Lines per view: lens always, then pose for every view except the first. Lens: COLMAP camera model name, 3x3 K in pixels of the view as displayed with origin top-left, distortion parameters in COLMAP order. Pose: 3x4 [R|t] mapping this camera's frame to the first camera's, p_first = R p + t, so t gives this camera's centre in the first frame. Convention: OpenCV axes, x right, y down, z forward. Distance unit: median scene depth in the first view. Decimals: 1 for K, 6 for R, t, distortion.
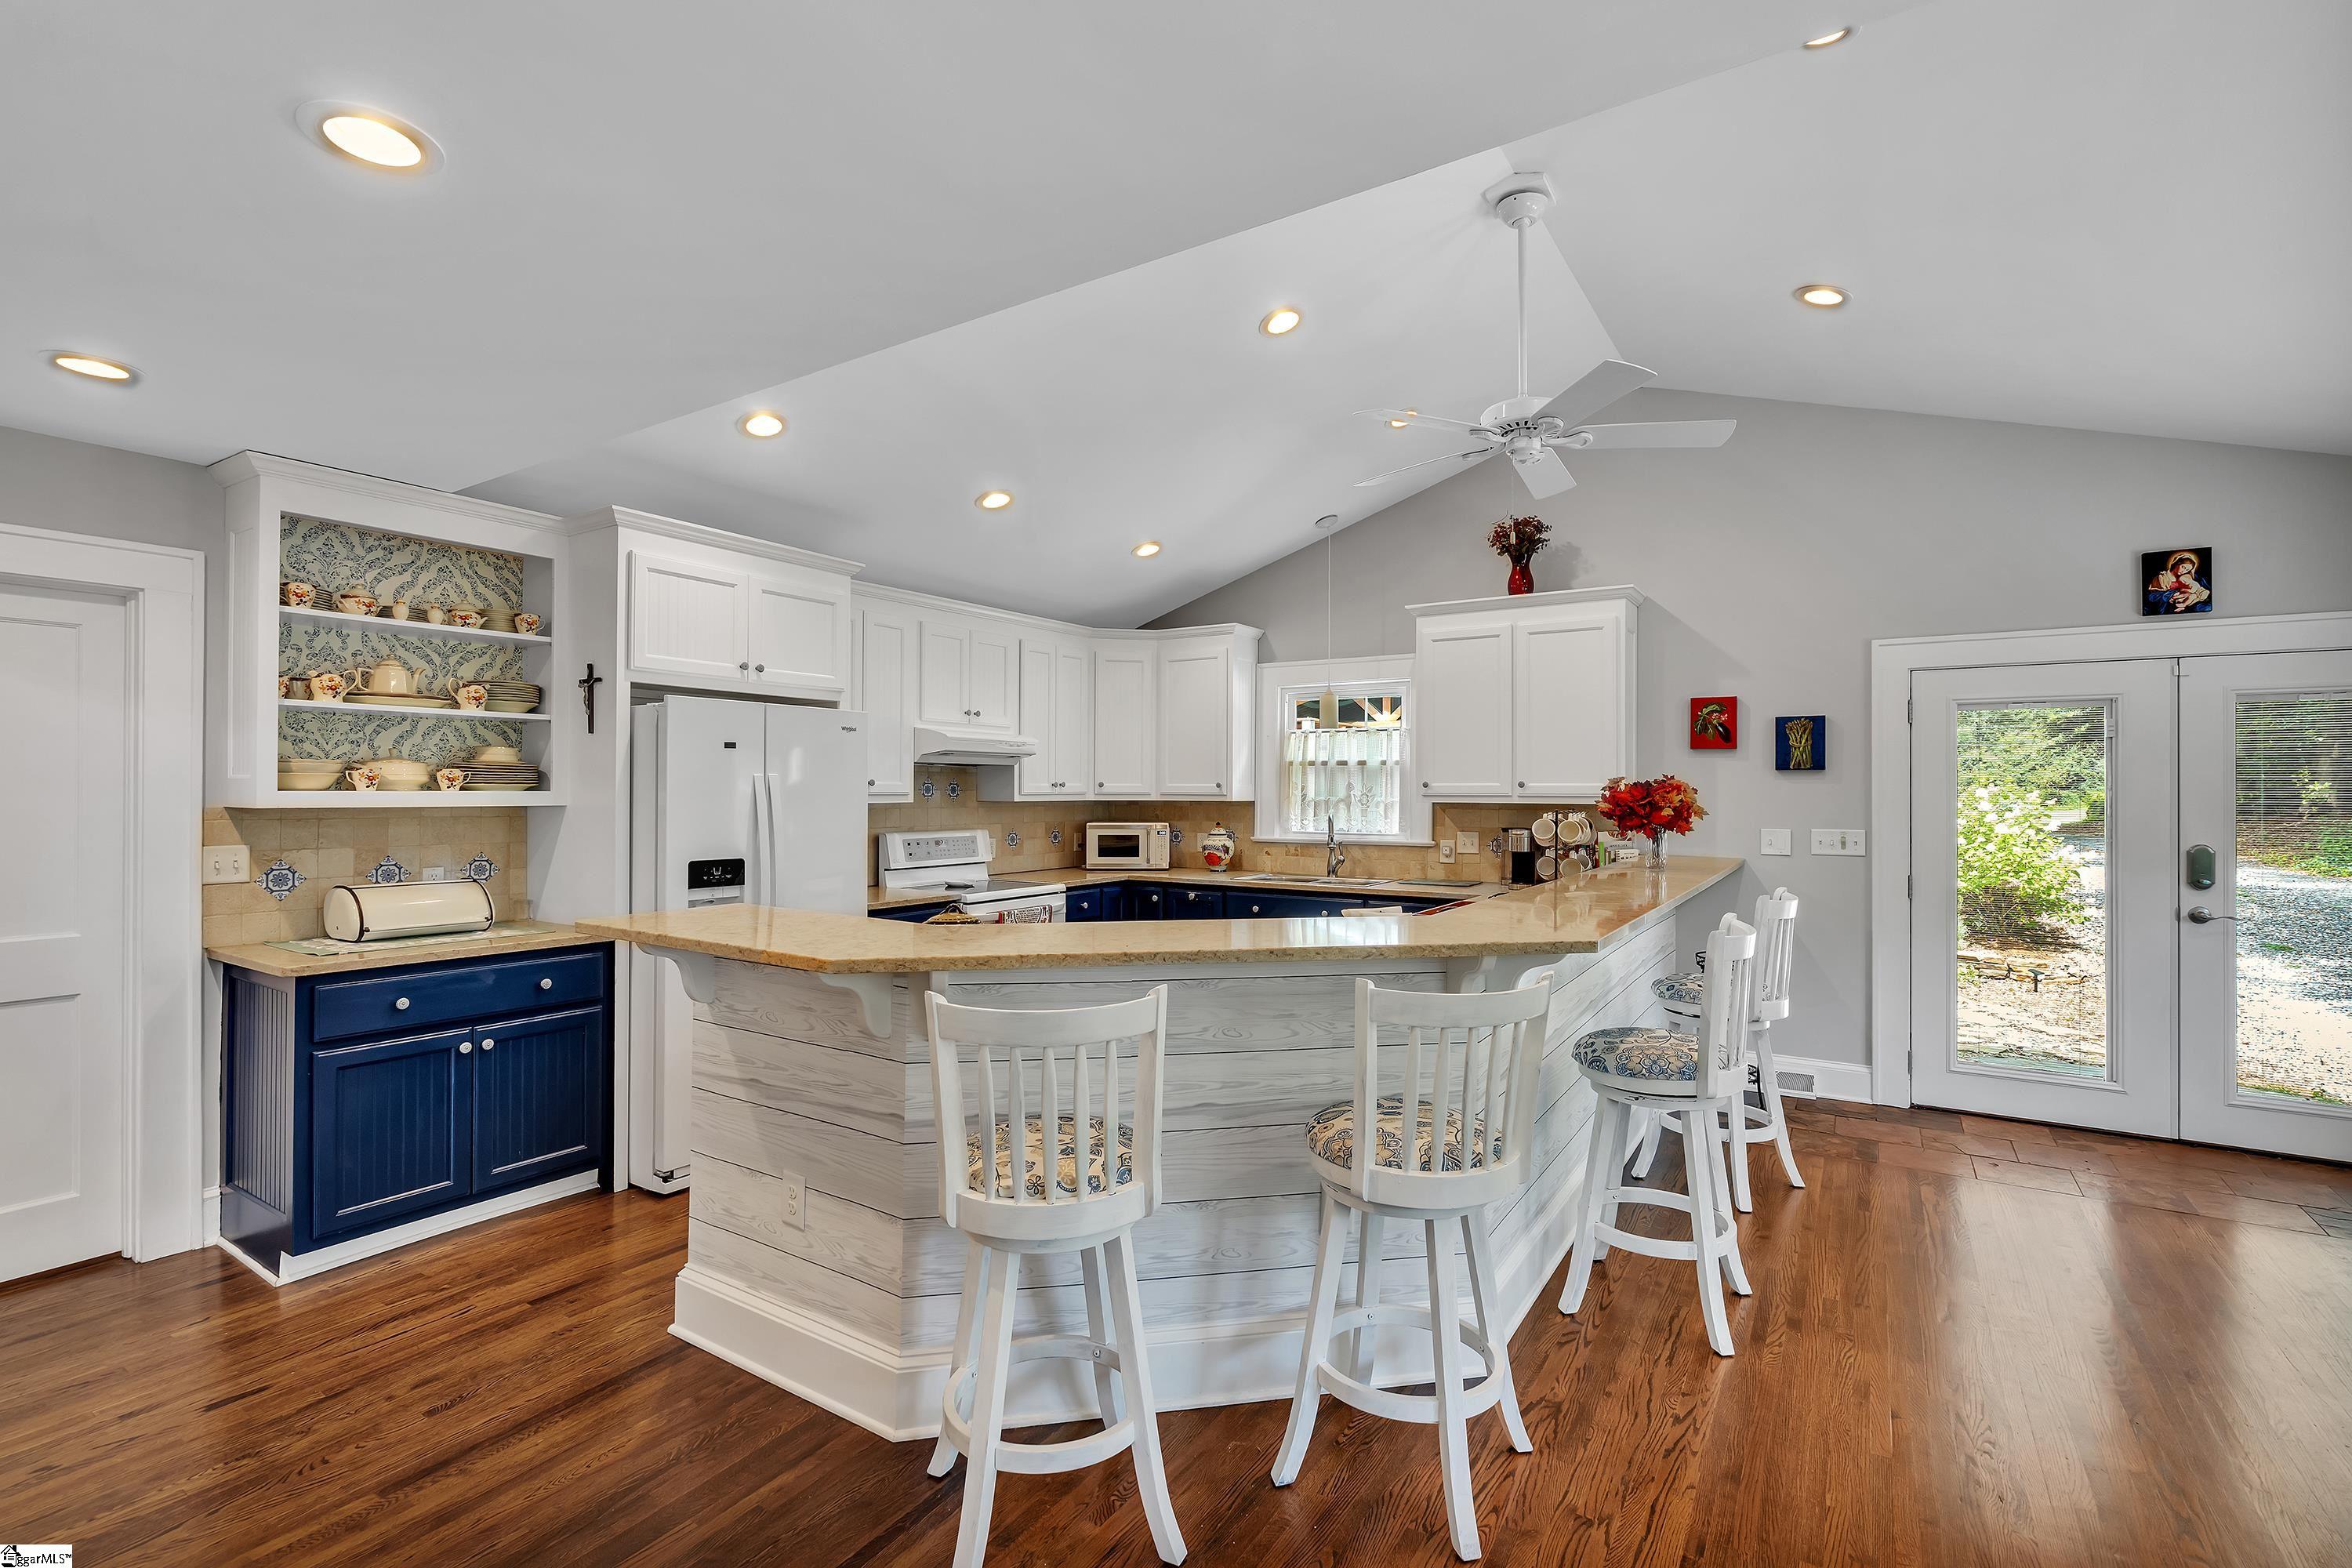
lens RADIAL K [[1049.3, 0, 1173.7], [0, 1049.3, 786.4], [0, 0, 1]] dist [-0.005330, 0.000094]
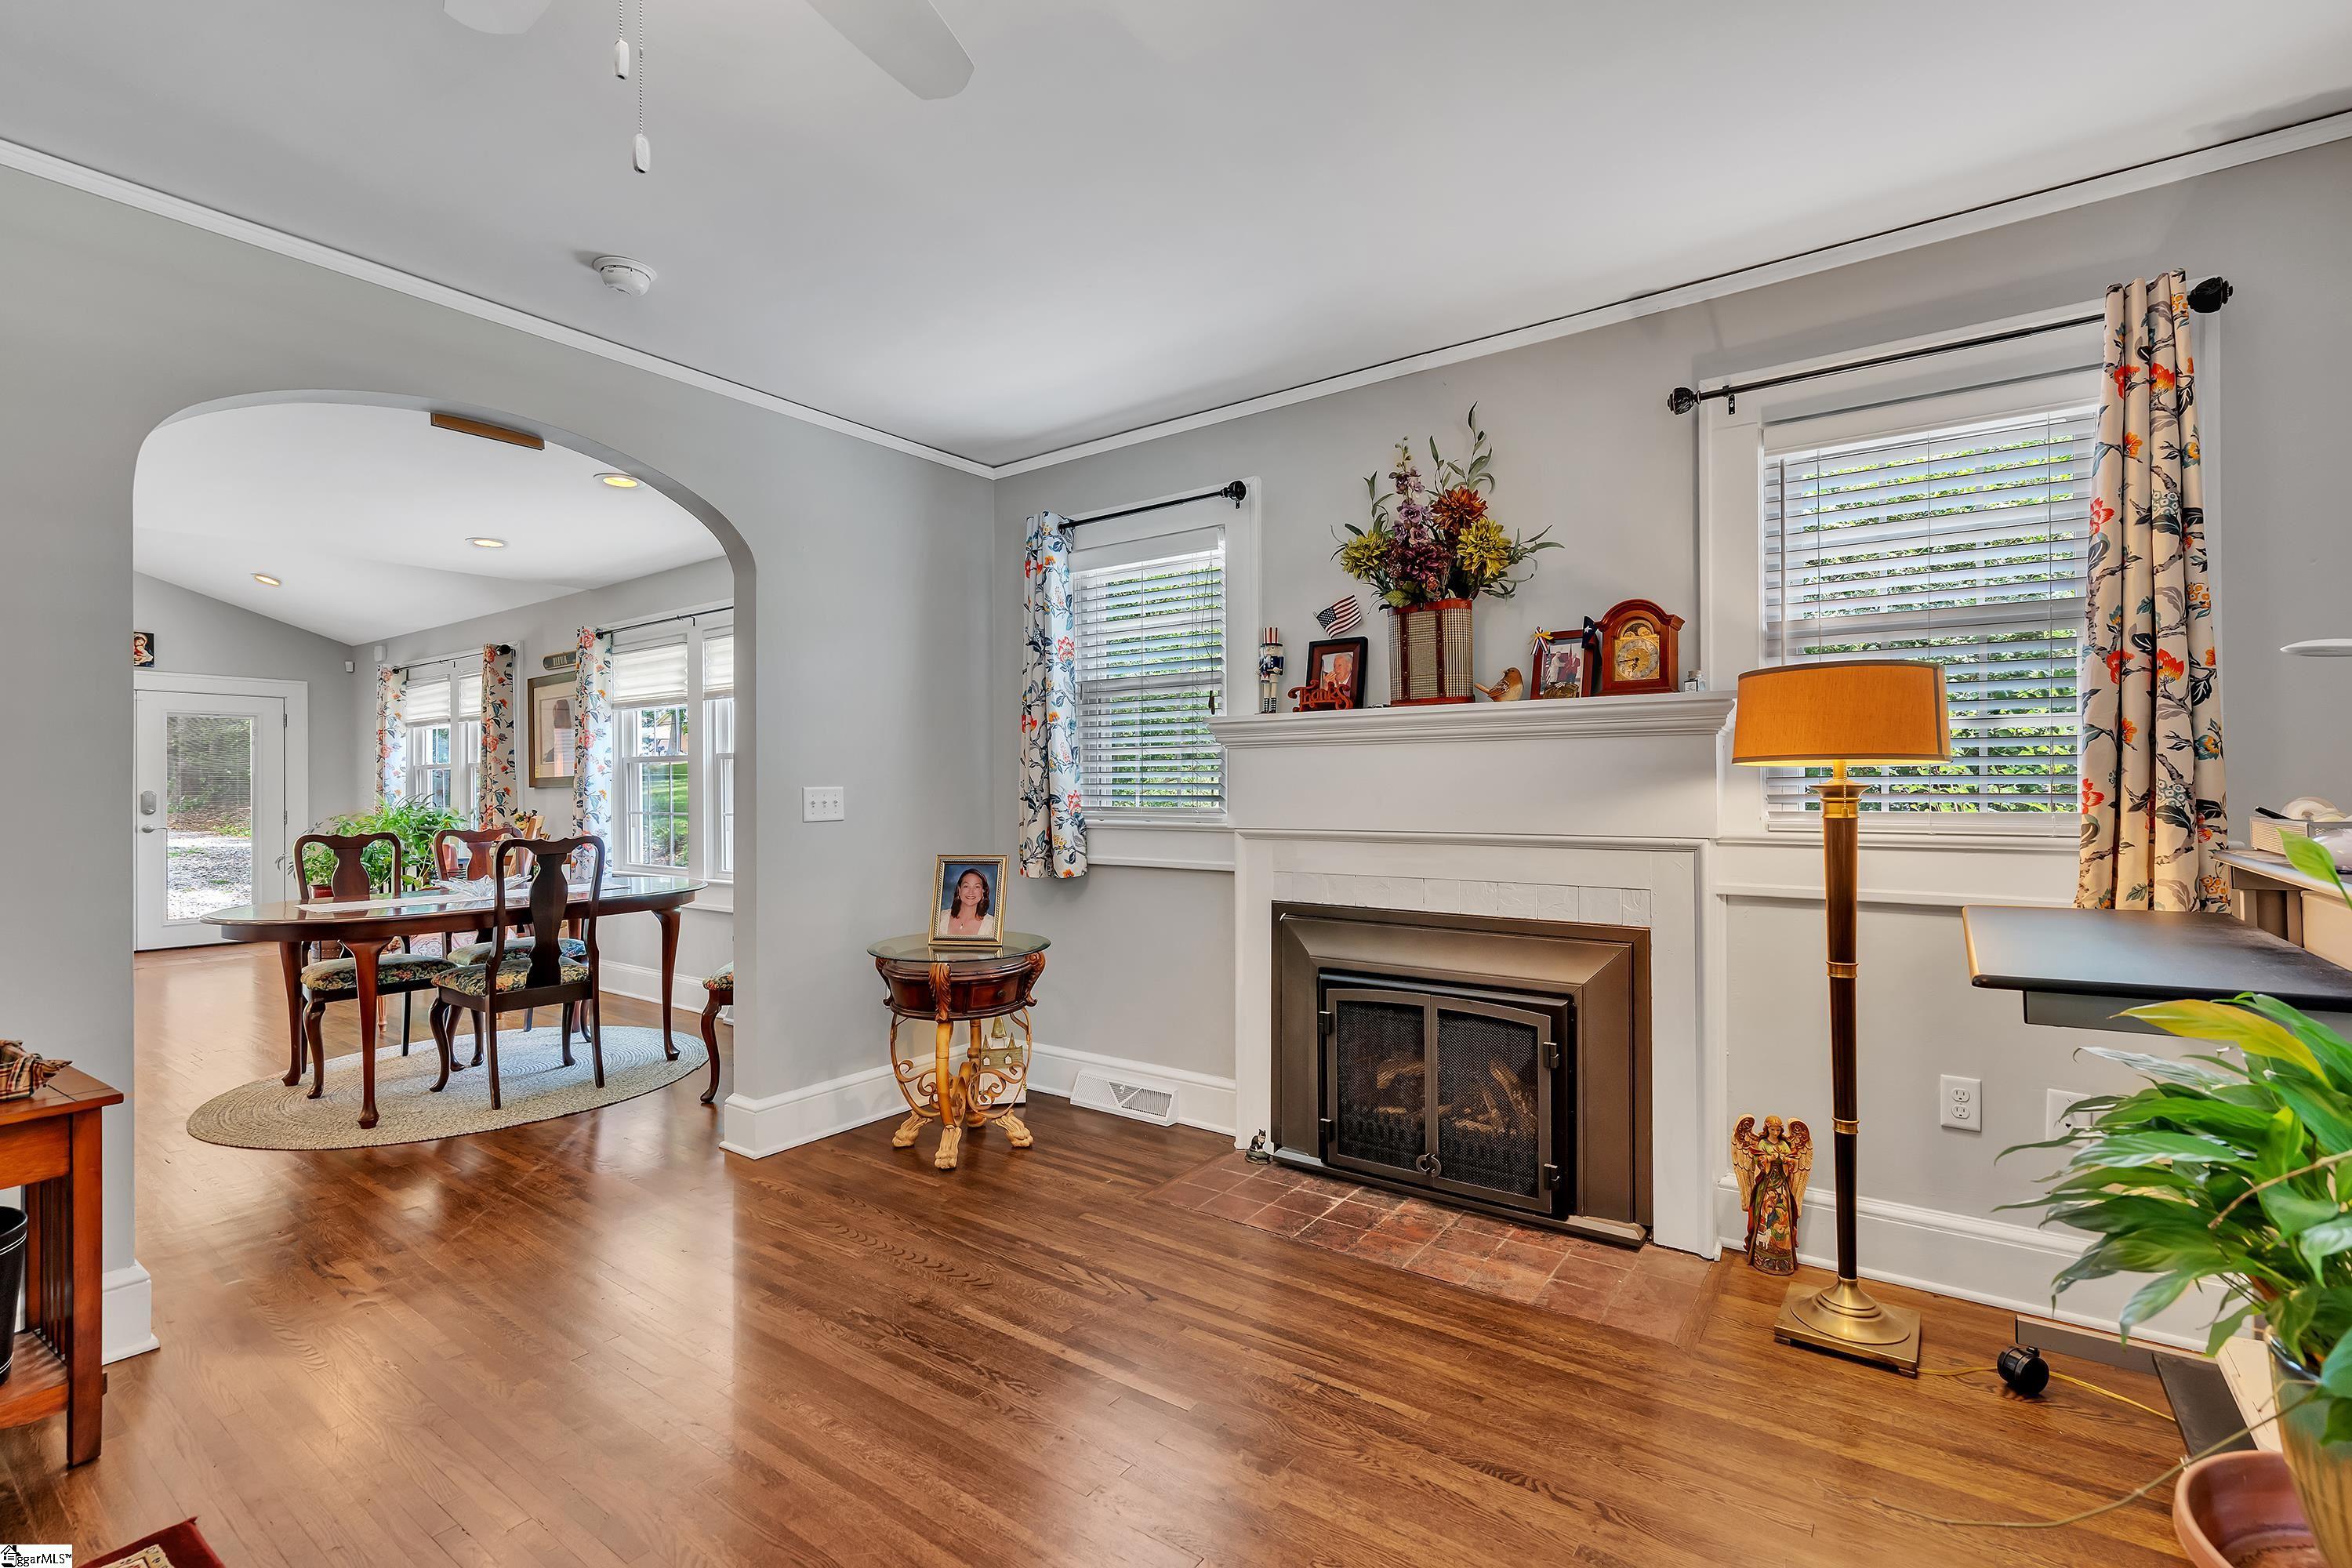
lens RADIAL K [[1049.3, 0, 1166.4], [0, 1049.3, 798.9], [0, 0, 1]] dist [-0.005330, 0.000094]
pose [[0.046135, -0.005675, 0.998919, -0.777404], [0.005328, 0.999971, 0.005435, 0.064999], [-0.998921, 0.005072, 0.046164, -0.881399]]
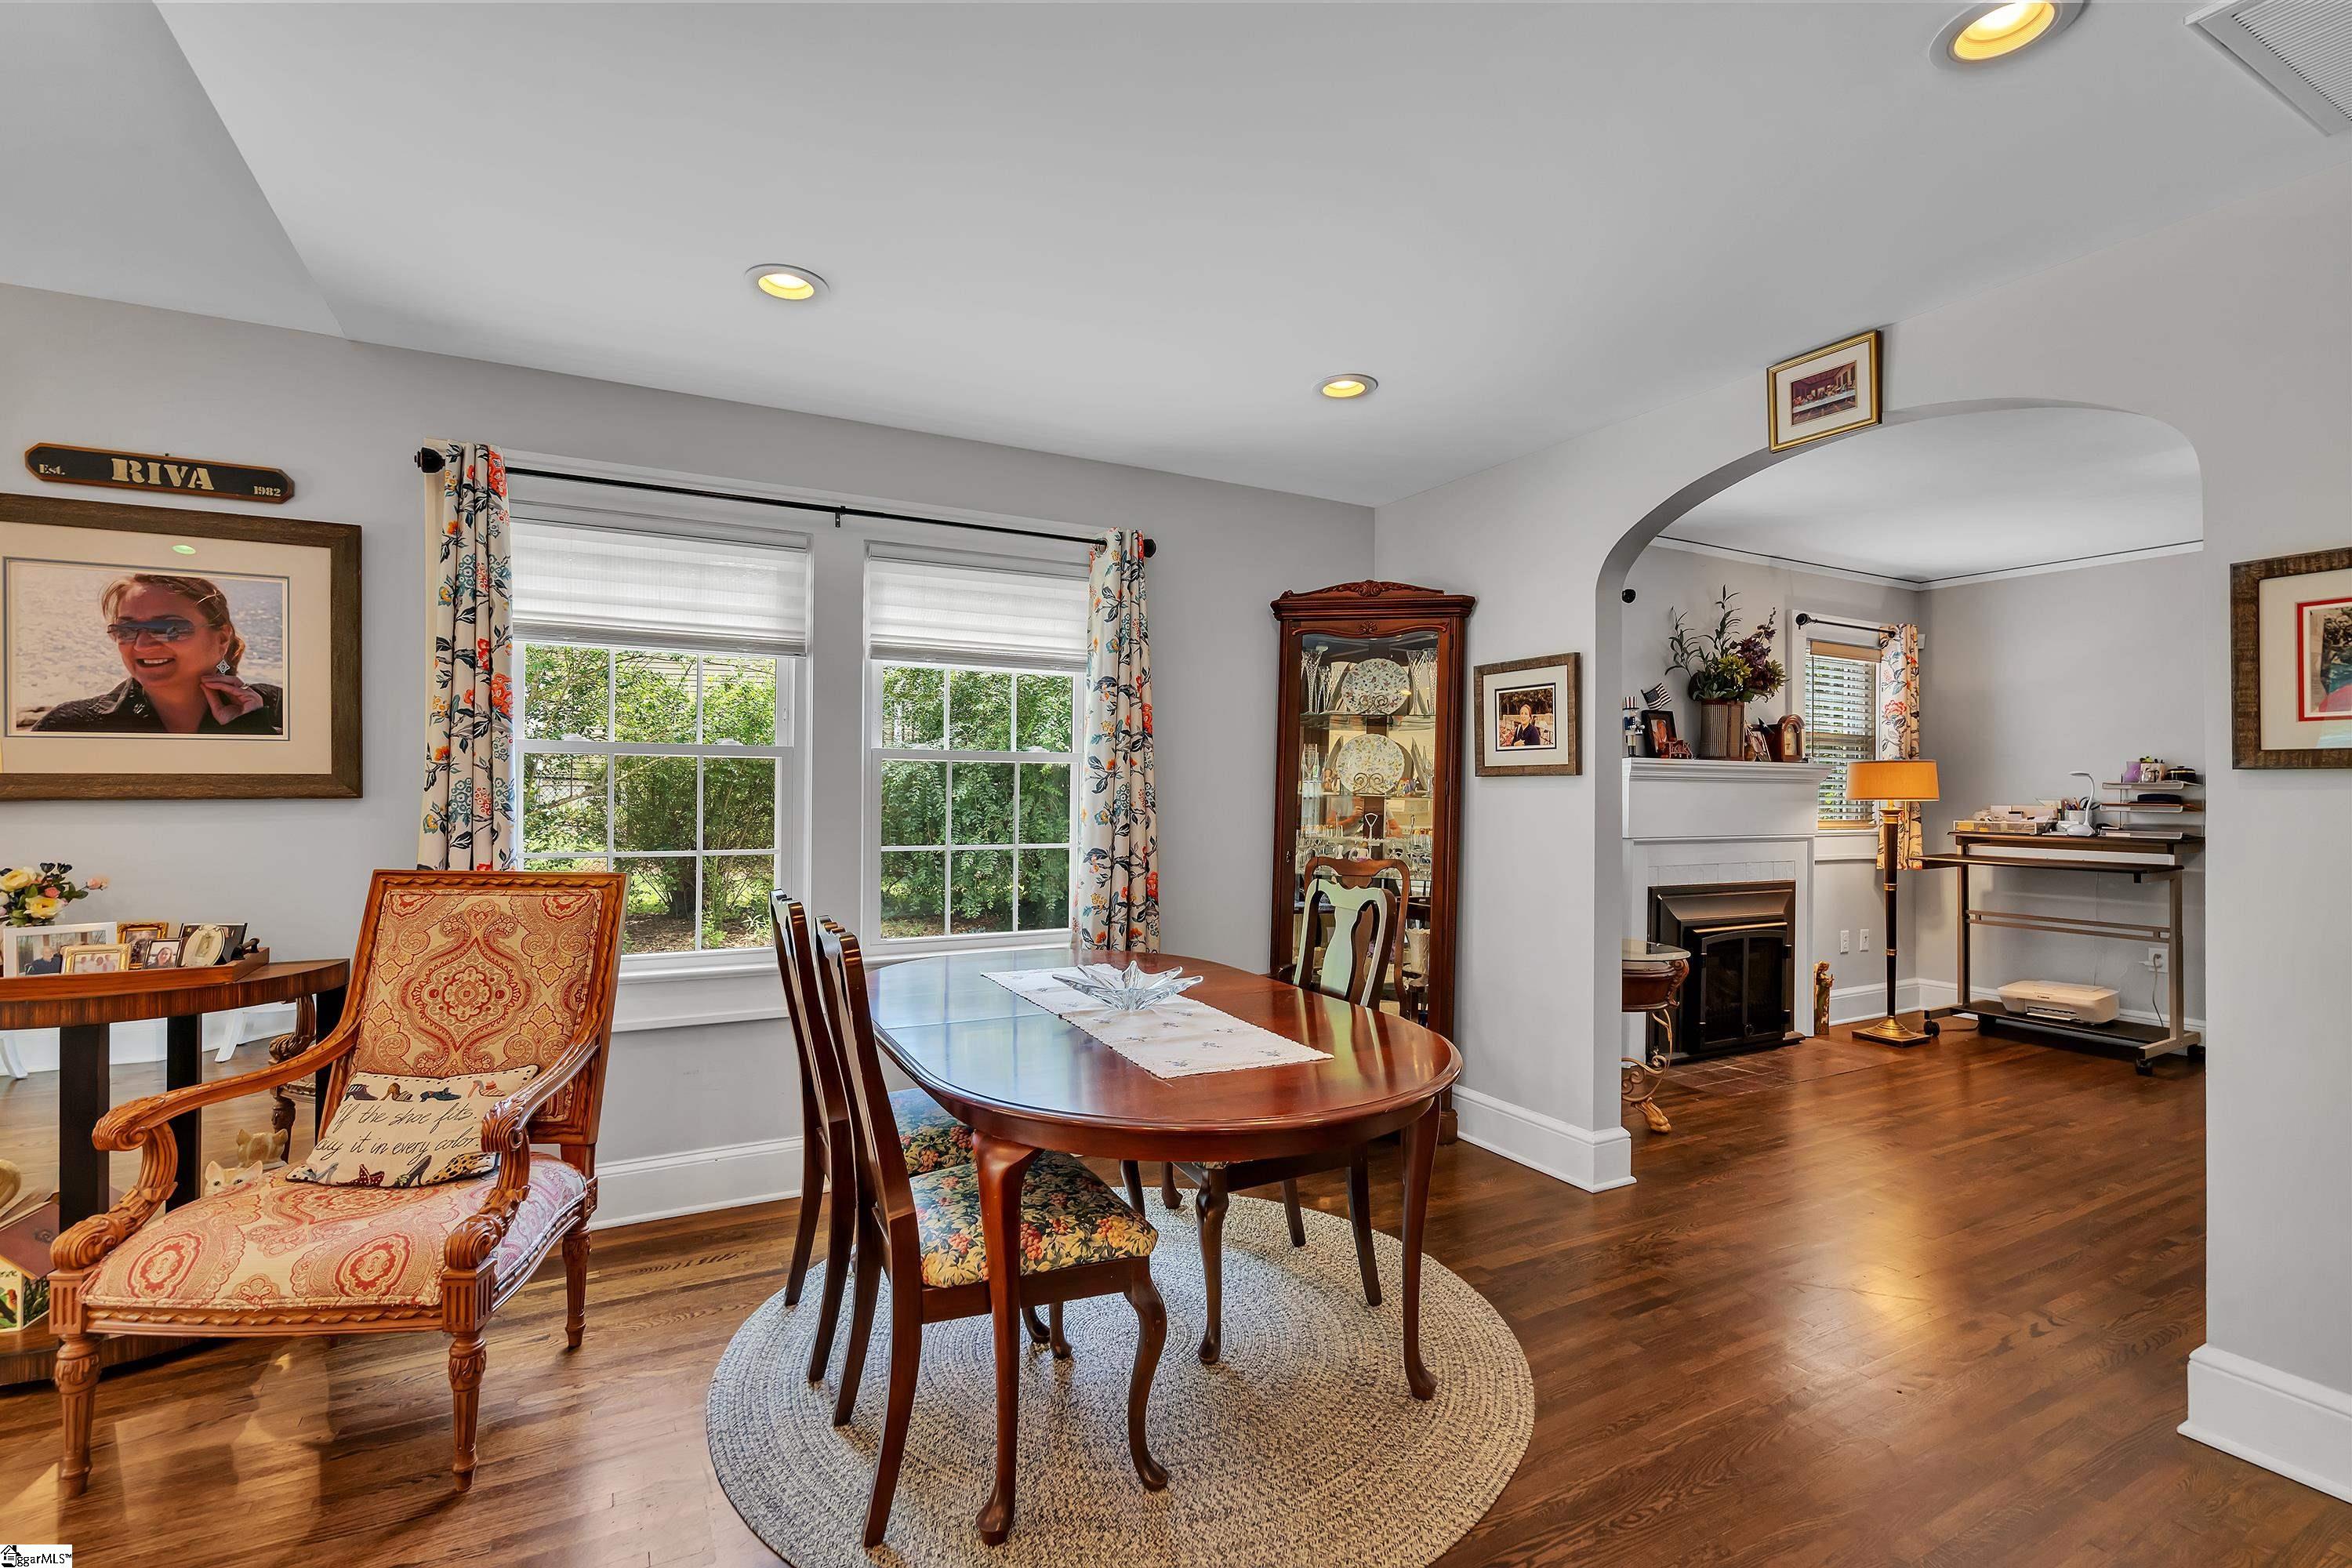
lens RADIAL K [[1049.3, 0, 1171.3], [0, 1049.3, 792.5], [0, 0, 1]] dist [-0.005330, 0.000094]
pose [[-0.878995, -0.002820, 0.476822, 0.469873], [-0.003534, 0.999994, -0.000601, 0.030863], [-0.476817, -0.002214, -0.879000, 1.259417]]
